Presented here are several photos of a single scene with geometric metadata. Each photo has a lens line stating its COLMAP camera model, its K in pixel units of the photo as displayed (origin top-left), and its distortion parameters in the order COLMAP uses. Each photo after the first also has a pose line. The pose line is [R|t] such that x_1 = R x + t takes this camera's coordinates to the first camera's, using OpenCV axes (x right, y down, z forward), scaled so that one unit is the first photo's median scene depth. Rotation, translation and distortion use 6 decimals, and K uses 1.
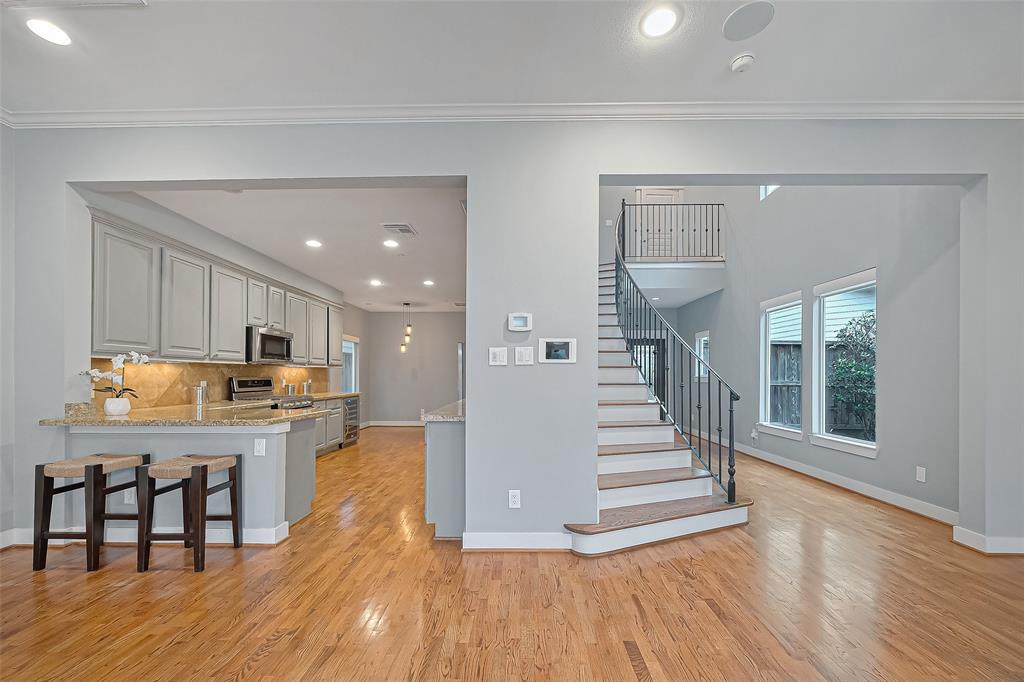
lens RADIAL K [[440.2, 0, 521.8], [0, 440.2, 345.0], [0, 0, 1]] dist [-0.001399, -0.000060]
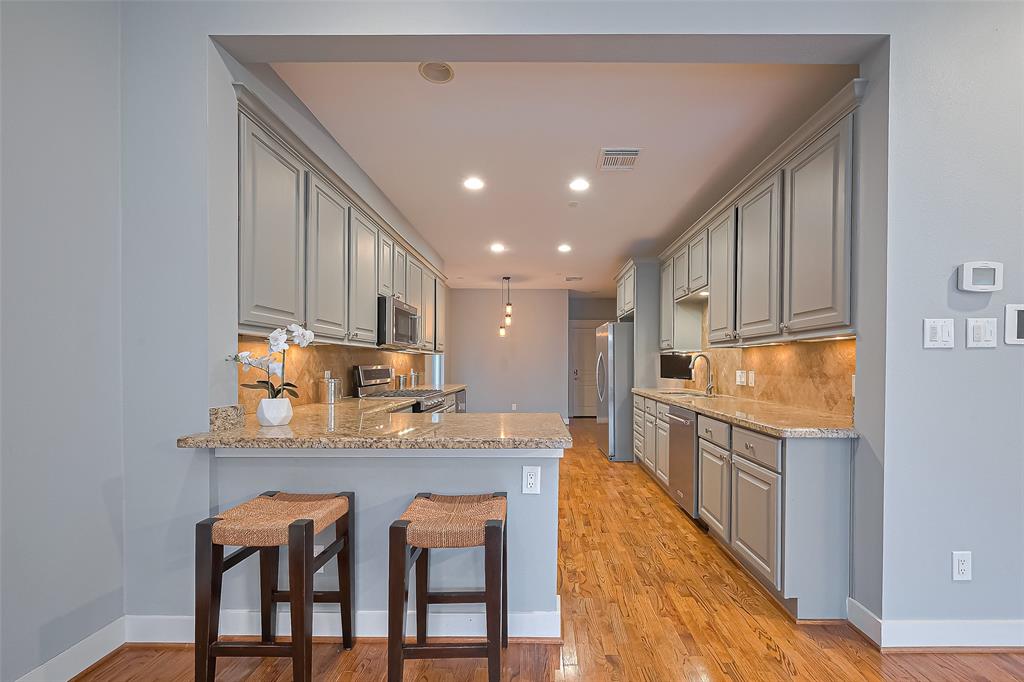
lens RADIAL K [[440.2, 0, 502.6], [0, 440.2, 341.9], [0, 0, 1]] dist [-0.001399, -0.000060]
pose [[0.999818, 0.005417, 0.018288, -0.607178], [-0.005719, 0.999848, 0.016493, 0.028212], [-0.018196, -0.016594, 0.999697, 0.365844]]
